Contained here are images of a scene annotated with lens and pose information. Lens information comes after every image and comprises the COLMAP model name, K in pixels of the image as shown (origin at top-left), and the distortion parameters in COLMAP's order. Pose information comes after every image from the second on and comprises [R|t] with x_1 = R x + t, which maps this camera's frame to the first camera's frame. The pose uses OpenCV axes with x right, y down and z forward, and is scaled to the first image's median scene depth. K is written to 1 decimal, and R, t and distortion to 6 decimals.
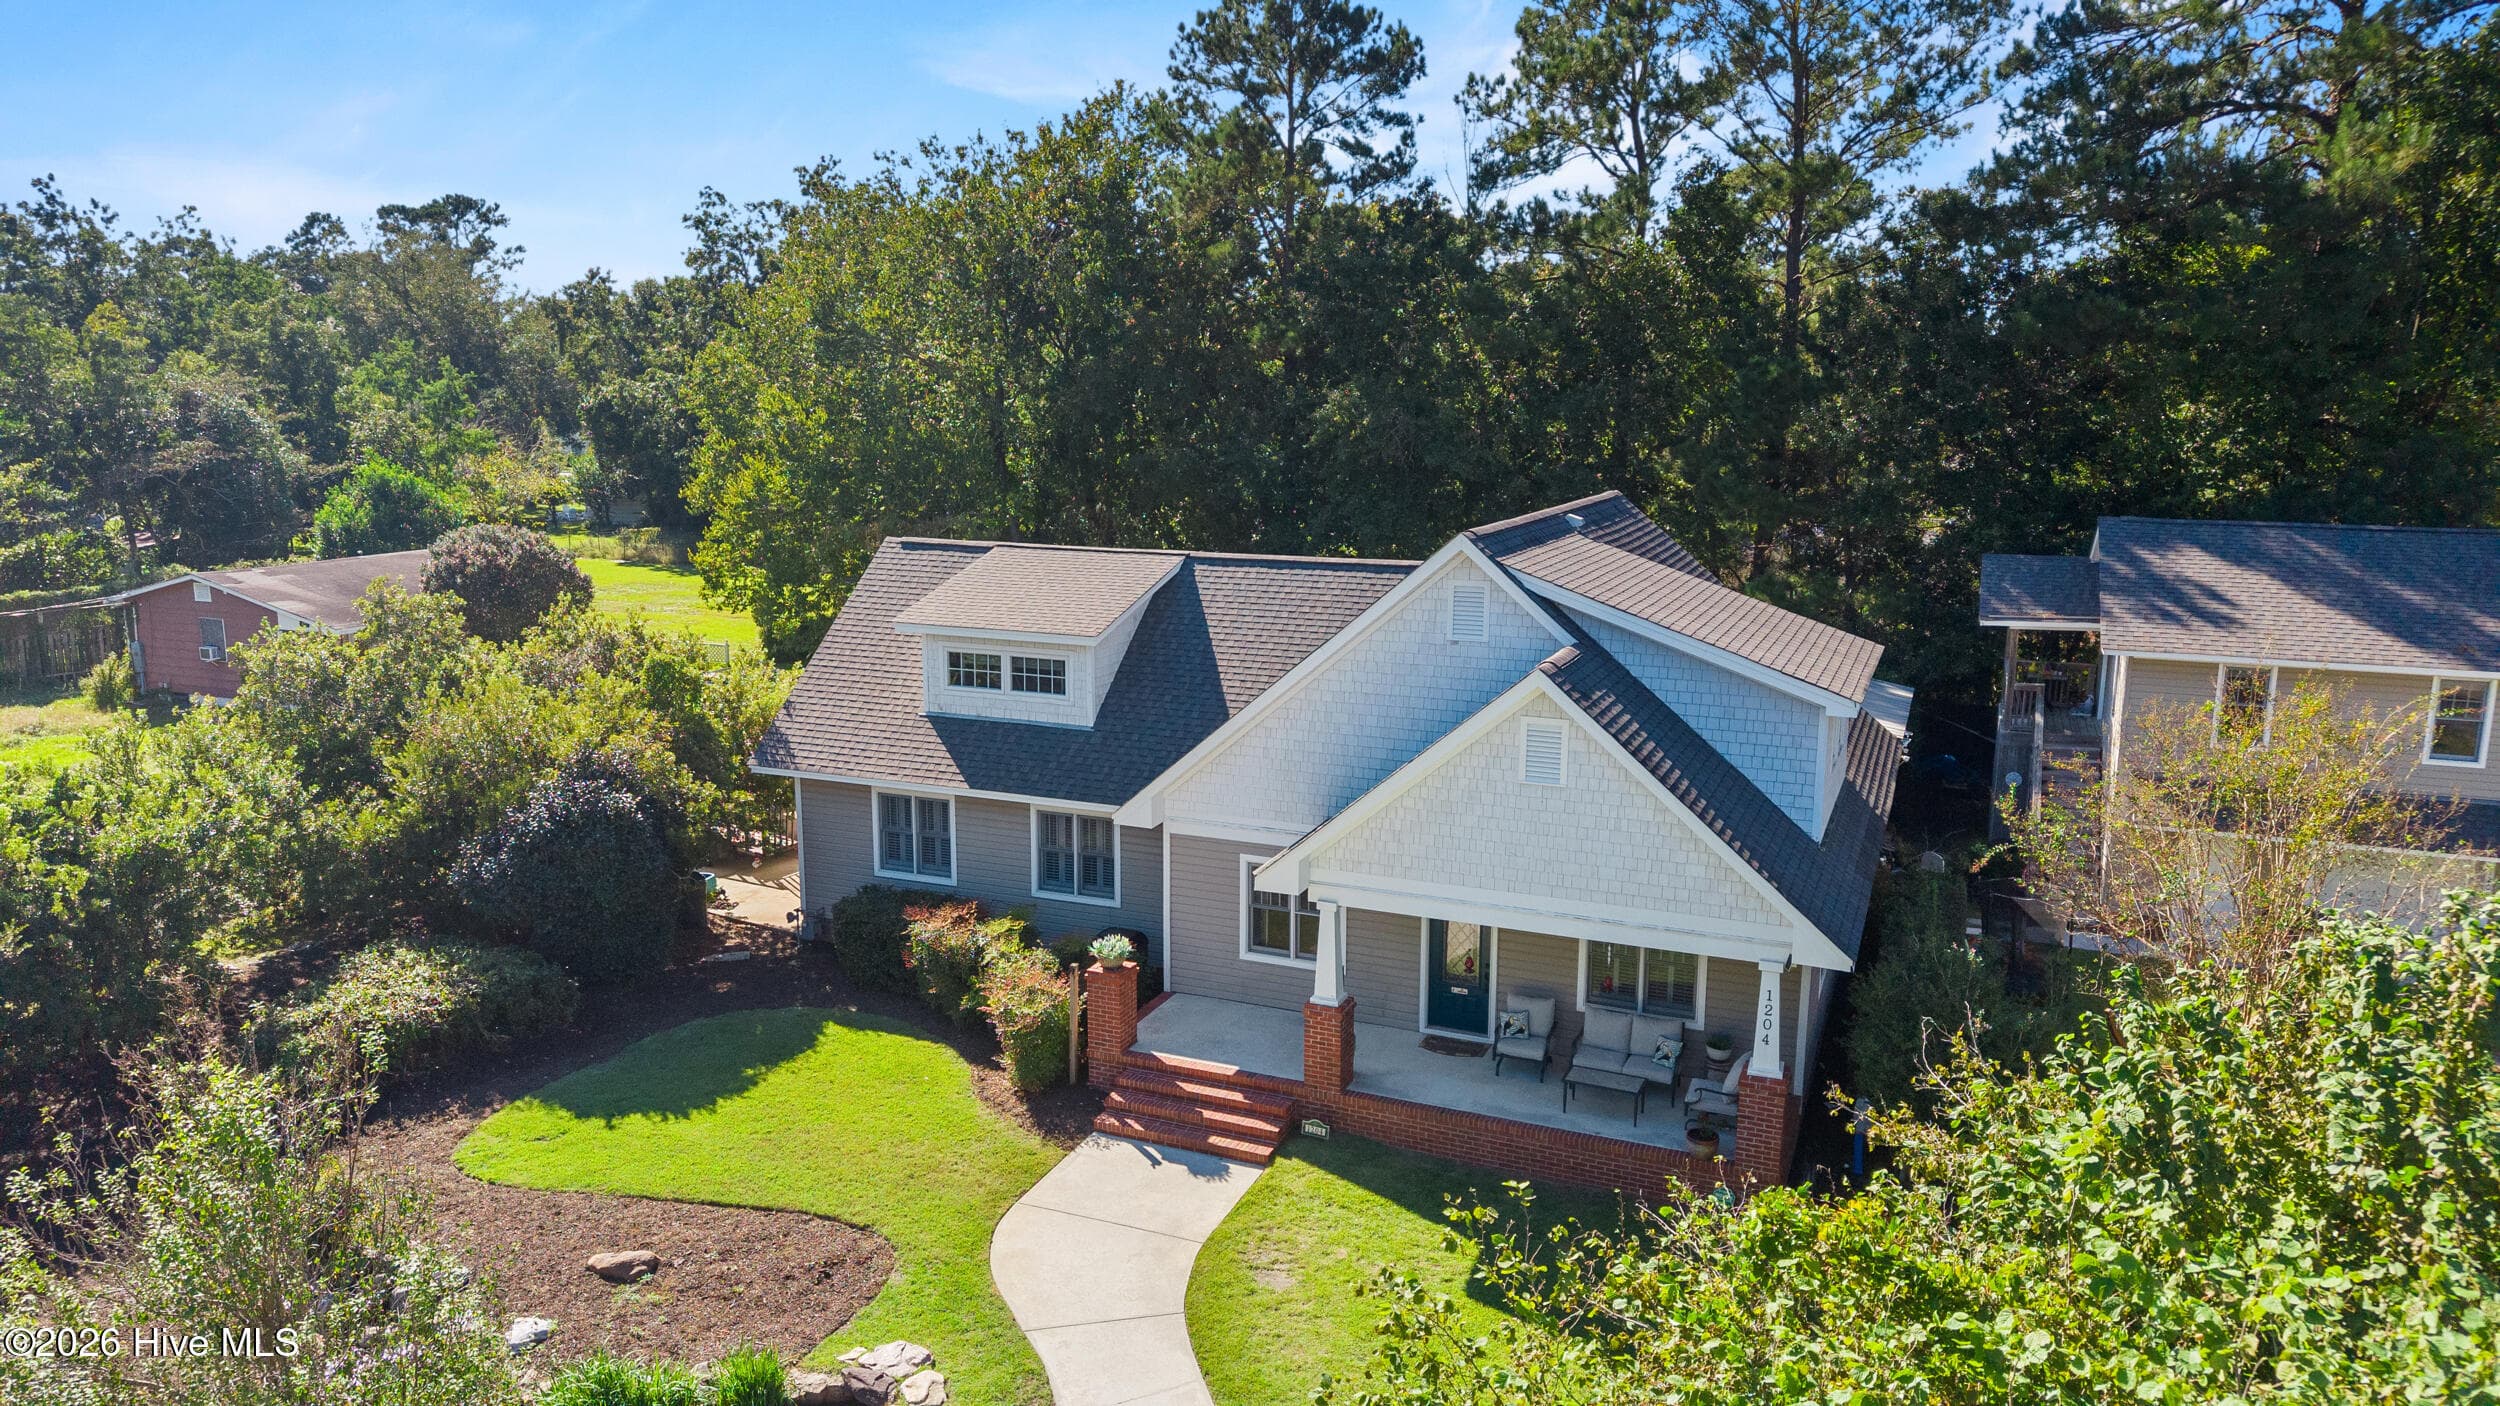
lens RADIAL K [[1671.9, 0, 1250.0], [0, 1671.9, 703.0], [0, 0, 1]] dist [0.067897, -0.096302]
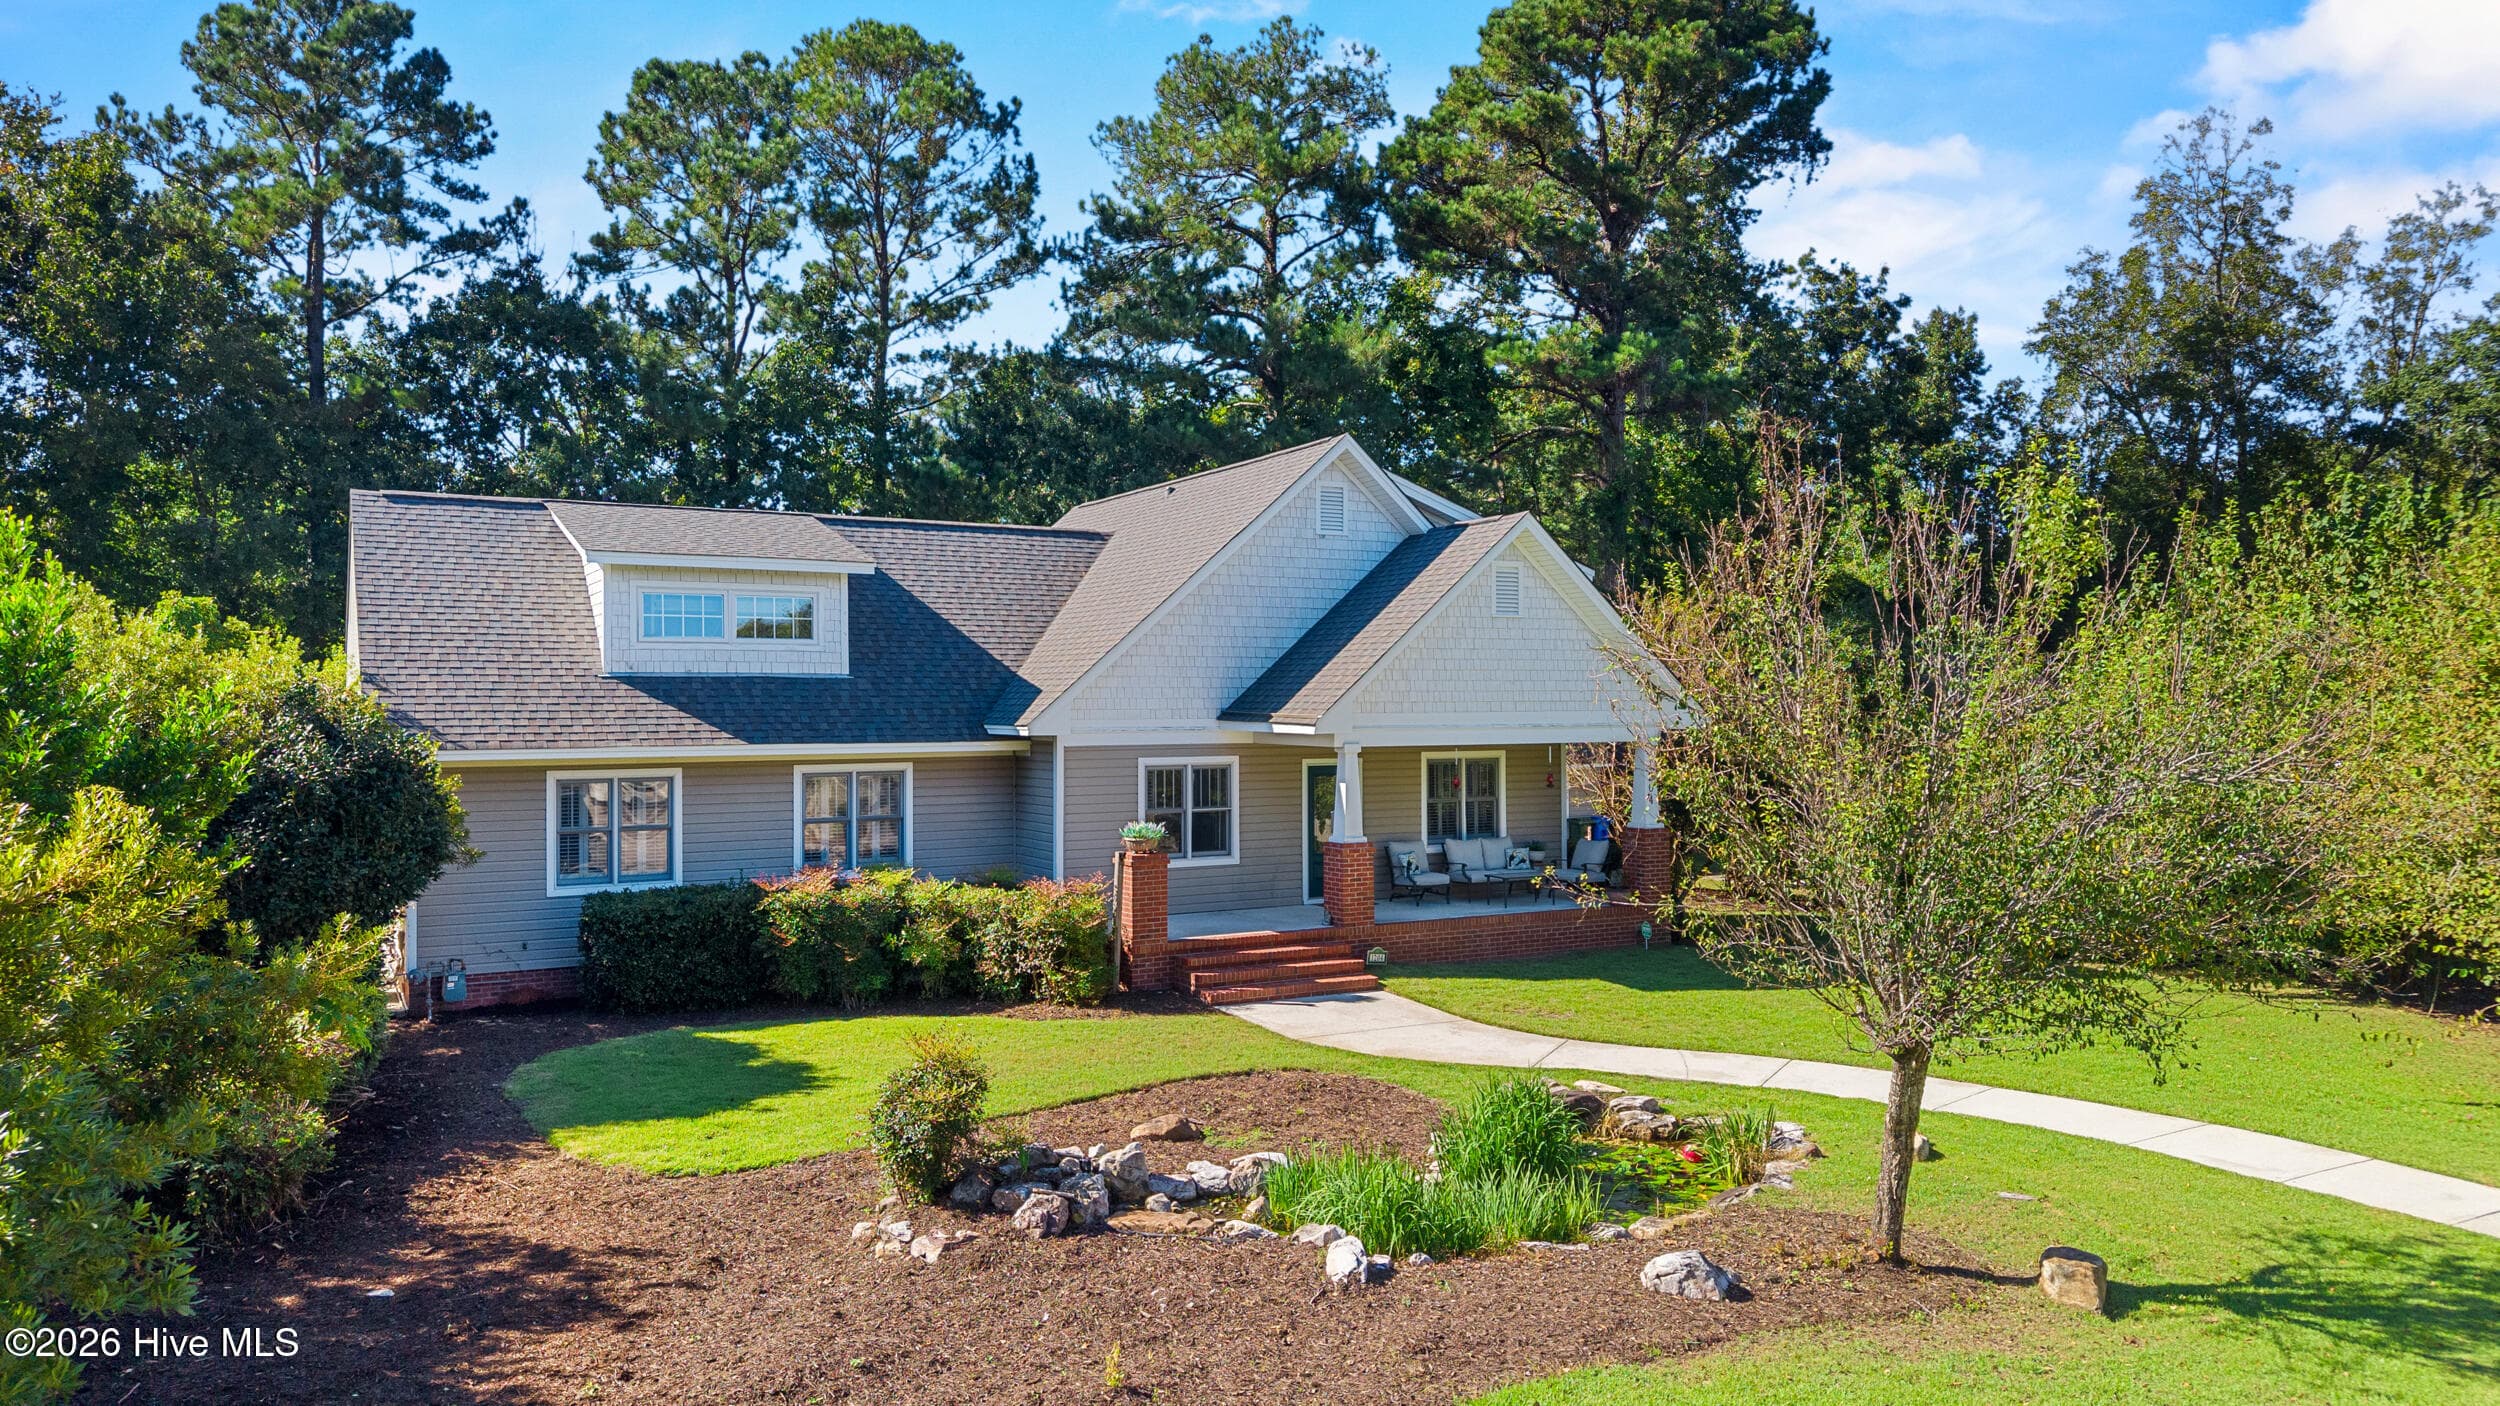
lens RADIAL K [[1671.5, 0, 1250.0], [0, 1671.5, 703.0], [0, 0, 1]] dist [0.025220, -0.026987]
pose [[0.597779, -0.004391, 0.801649, -0.658263], [0.157266, 0.981196, -0.111897, 0.157078], [-0.786084, 0.192962, 0.587229, 0.321032]]
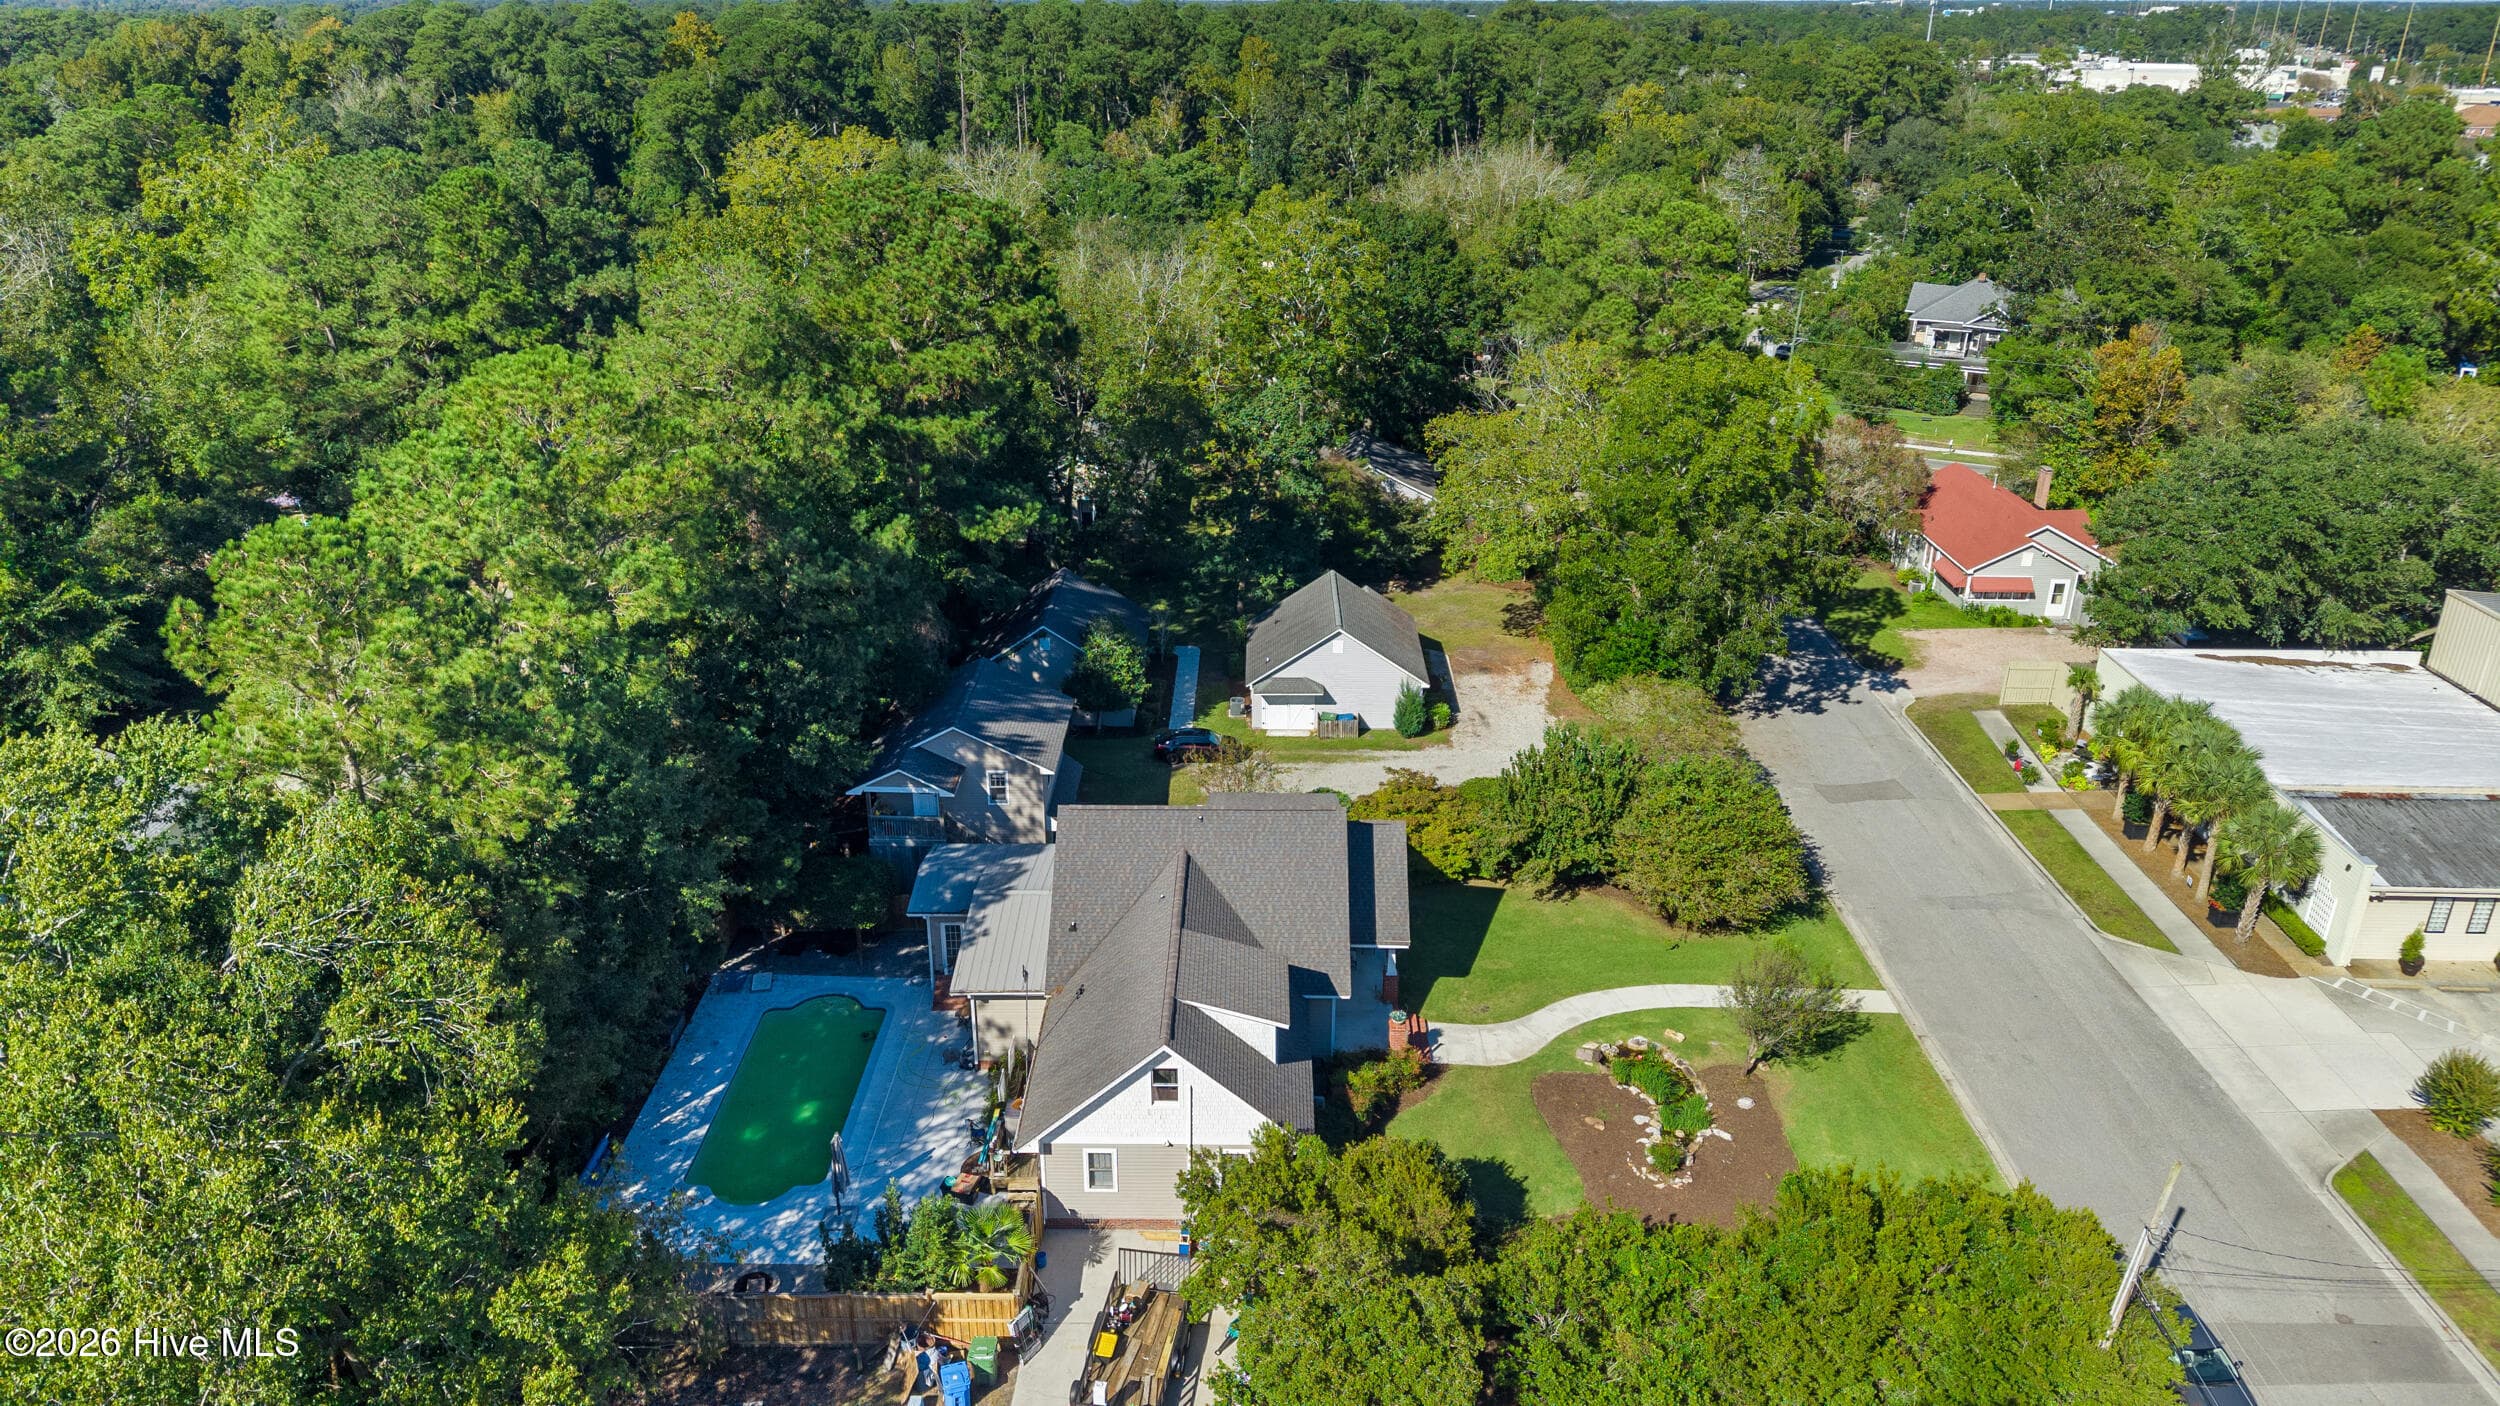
lens RADIAL K [[1671.5, 0, 1250.0], [0, 1671.5, 703.0], [0, 0, 1]] dist [0.025220, -0.026987]
pose [[-0.389668, -0.362334, 0.846683, -1.598289], [0.166539, 0.876473, 0.451729, -1.174915], [-0.905772, 0.317030, -0.281191, 1.446067]]
